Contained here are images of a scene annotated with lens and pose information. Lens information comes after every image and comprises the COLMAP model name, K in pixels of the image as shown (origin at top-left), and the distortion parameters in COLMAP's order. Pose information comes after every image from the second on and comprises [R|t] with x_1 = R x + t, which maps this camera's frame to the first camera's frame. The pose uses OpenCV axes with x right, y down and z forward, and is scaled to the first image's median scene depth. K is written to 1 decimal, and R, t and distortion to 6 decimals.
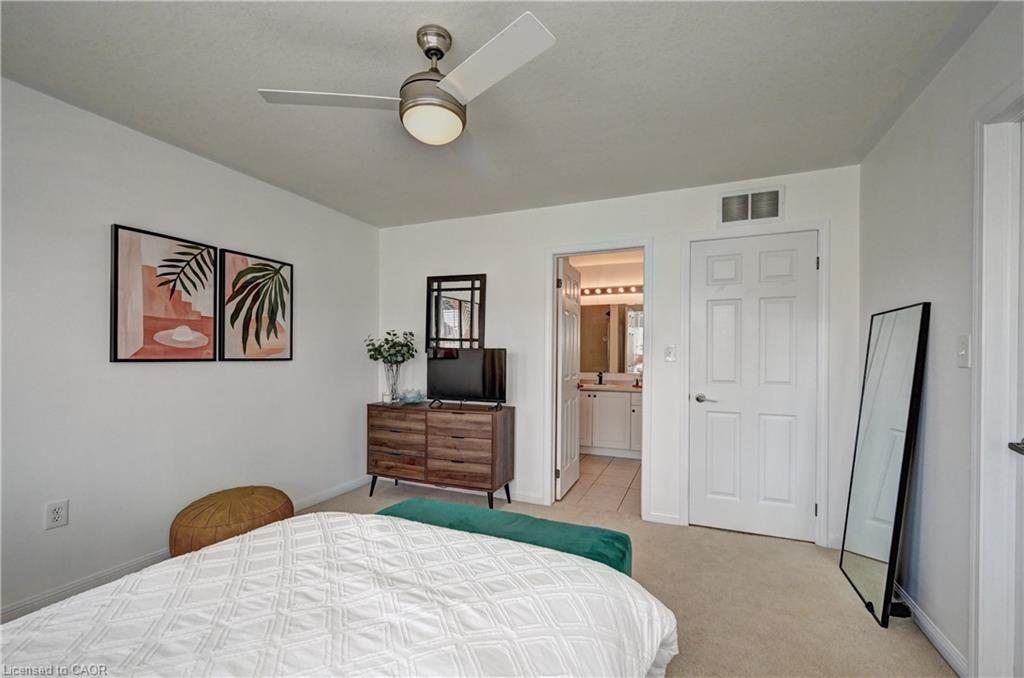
lens RADIAL K [[428.6, 0, 512.7], [0, 428.6, 355.9], [0, 0, 1]] dist [-0.002022, 0.000344]
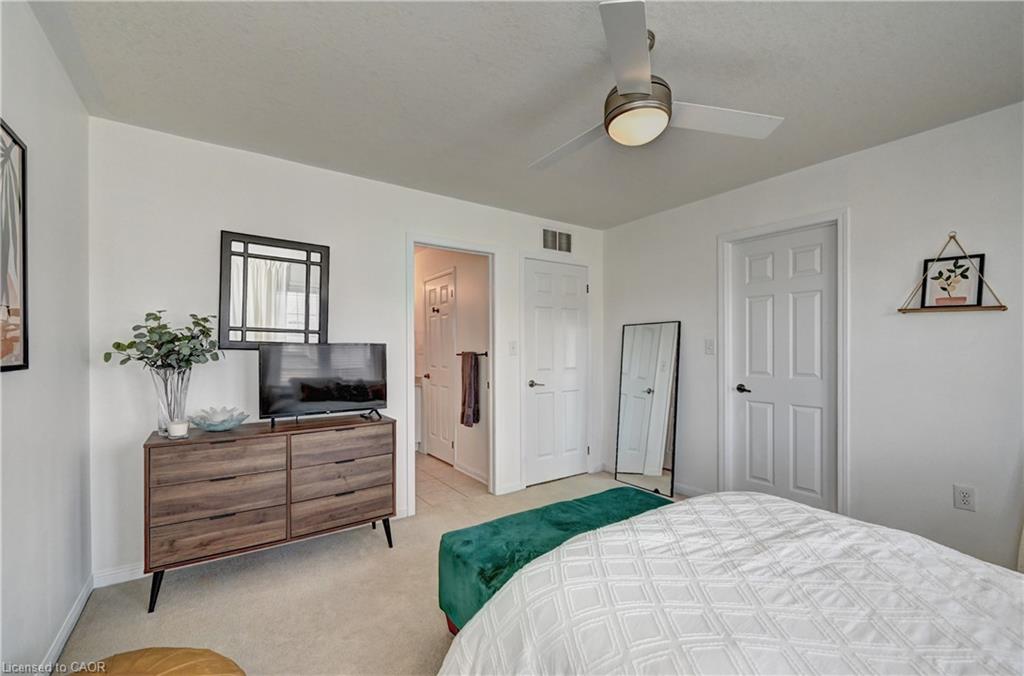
lens RADIAL K [[428.6, 0, 505.1], [0, 428.6, 352.2], [0, 0, 1]] dist [-0.002022, 0.000344]
pose [[0.534733, -0.013099, 0.844920, -0.584642], [0.007575, 0.999914, 0.010708, -0.007730], [-0.844987, 0.000674, 0.534786, 0.343233]]
